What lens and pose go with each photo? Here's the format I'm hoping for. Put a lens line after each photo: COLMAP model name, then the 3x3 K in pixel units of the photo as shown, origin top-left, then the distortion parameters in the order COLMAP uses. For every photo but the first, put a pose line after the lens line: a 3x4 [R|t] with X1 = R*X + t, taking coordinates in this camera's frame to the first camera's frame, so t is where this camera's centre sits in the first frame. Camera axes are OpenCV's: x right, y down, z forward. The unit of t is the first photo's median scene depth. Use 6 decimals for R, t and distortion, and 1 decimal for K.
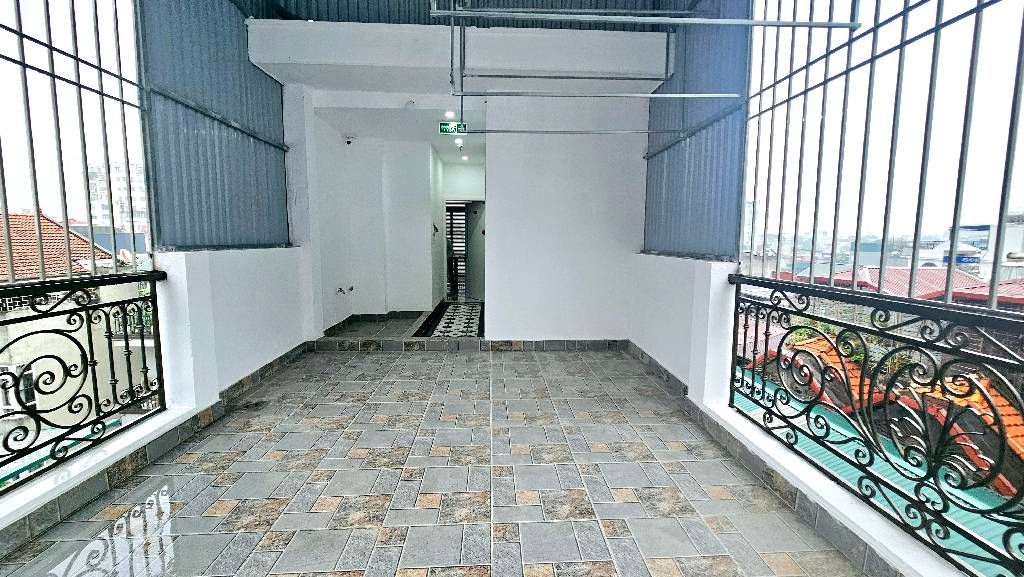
lens RADIAL K [[406.7, 0, 515.0], [0, 406.7, 284.8], [0, 0, 1]] dist [-0.001255, -0.000030]
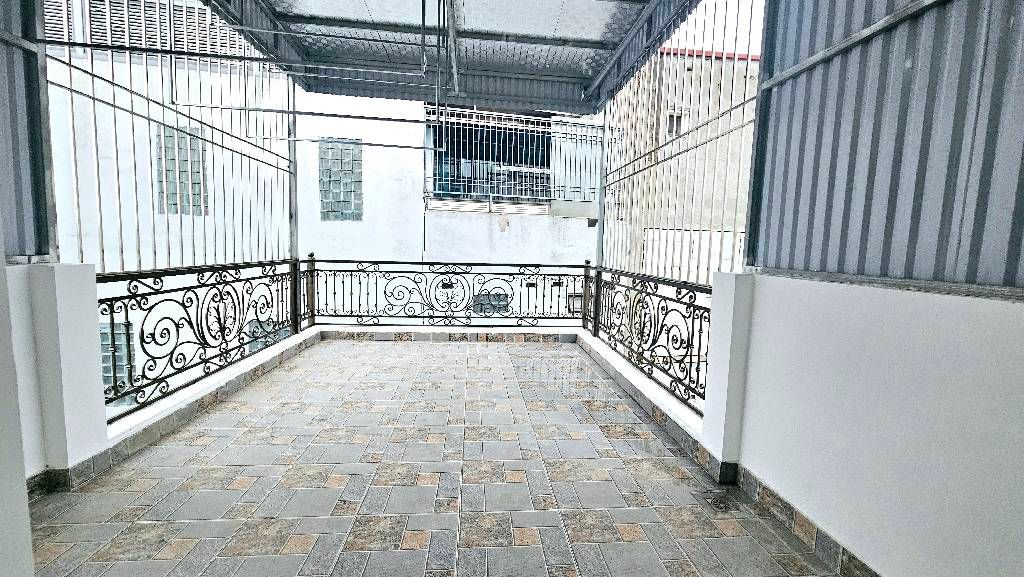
lens RADIAL K [[406.7, 0, 515.0], [0, 406.7, 284.8], [0, 0, 1]] dist [-0.001255, -0.000030]
pose [[-0.998549, -0.033813, -0.041907, -0.398256], [-0.041678, 0.978104, 0.203898, -0.273901], [0.034095, 0.205349, -0.978095, 2.373300]]
